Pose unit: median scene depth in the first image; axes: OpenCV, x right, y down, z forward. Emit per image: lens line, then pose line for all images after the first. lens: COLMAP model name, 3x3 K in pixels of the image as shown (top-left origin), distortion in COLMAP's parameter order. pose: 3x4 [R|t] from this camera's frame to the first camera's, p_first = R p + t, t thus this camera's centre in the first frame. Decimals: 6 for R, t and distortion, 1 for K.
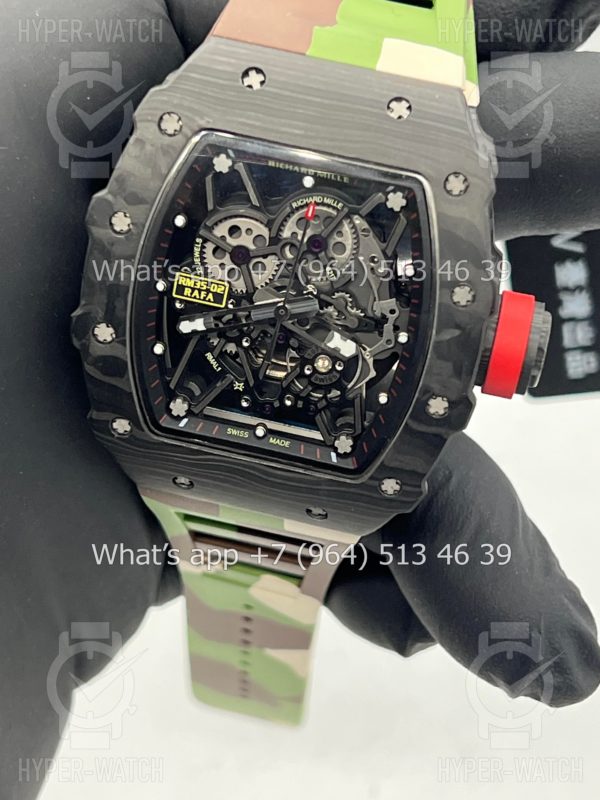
lens RADIAL K [[1914.9, 0, 300.0], [0, 1914.9, 400.0], [0, 0, 1]] dist [0.318603, -0.457826]
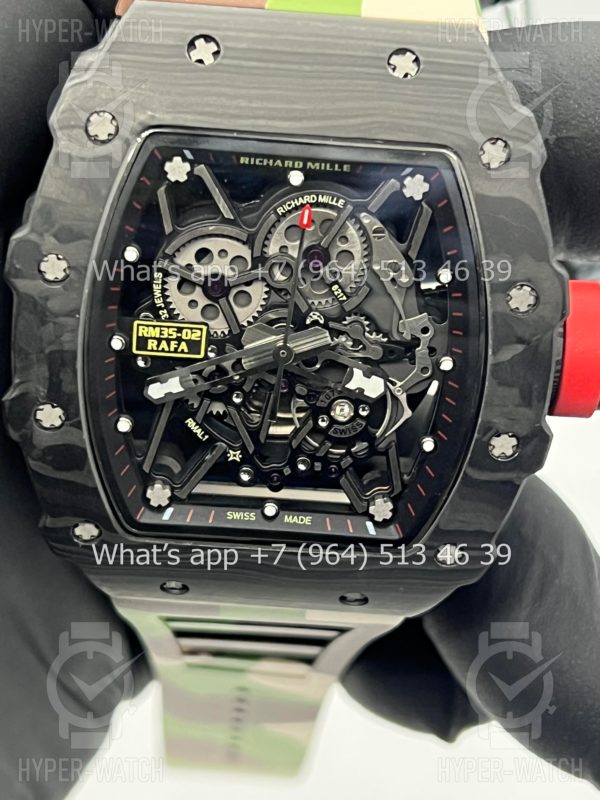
lens RADIAL K [[1914.9, 0, 300.0], [0, 1914.9, 400.0], [0, 0, 1]] dist [0.318603, -0.457826]
pose [[0.983797, -0.152097, 0.094916, -0.076797], [0.148465, 0.987927, 0.044256, -0.059983], [-0.100502, -0.029447, 0.994501, 0.249696]]
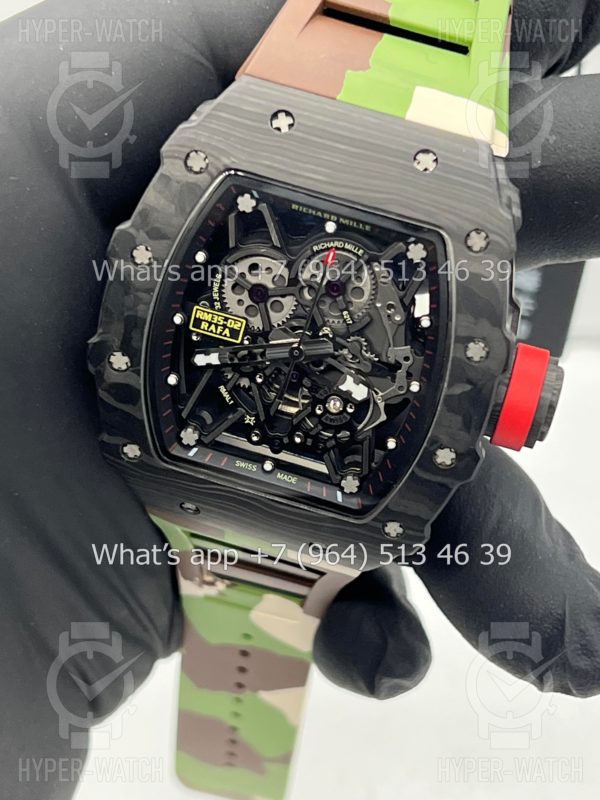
lens RADIAL K [[1914.9, 0, 300.0], [0, 1914.9, 400.0], [0, 0, 1]] dist [0.318603, -0.457826]
pose [[0.997702, 0.064731, -0.020017, 0.014118], [-0.063643, 0.996674, 0.050894, -0.072318], [0.023245, -0.049503, 0.998503, -0.004254]]
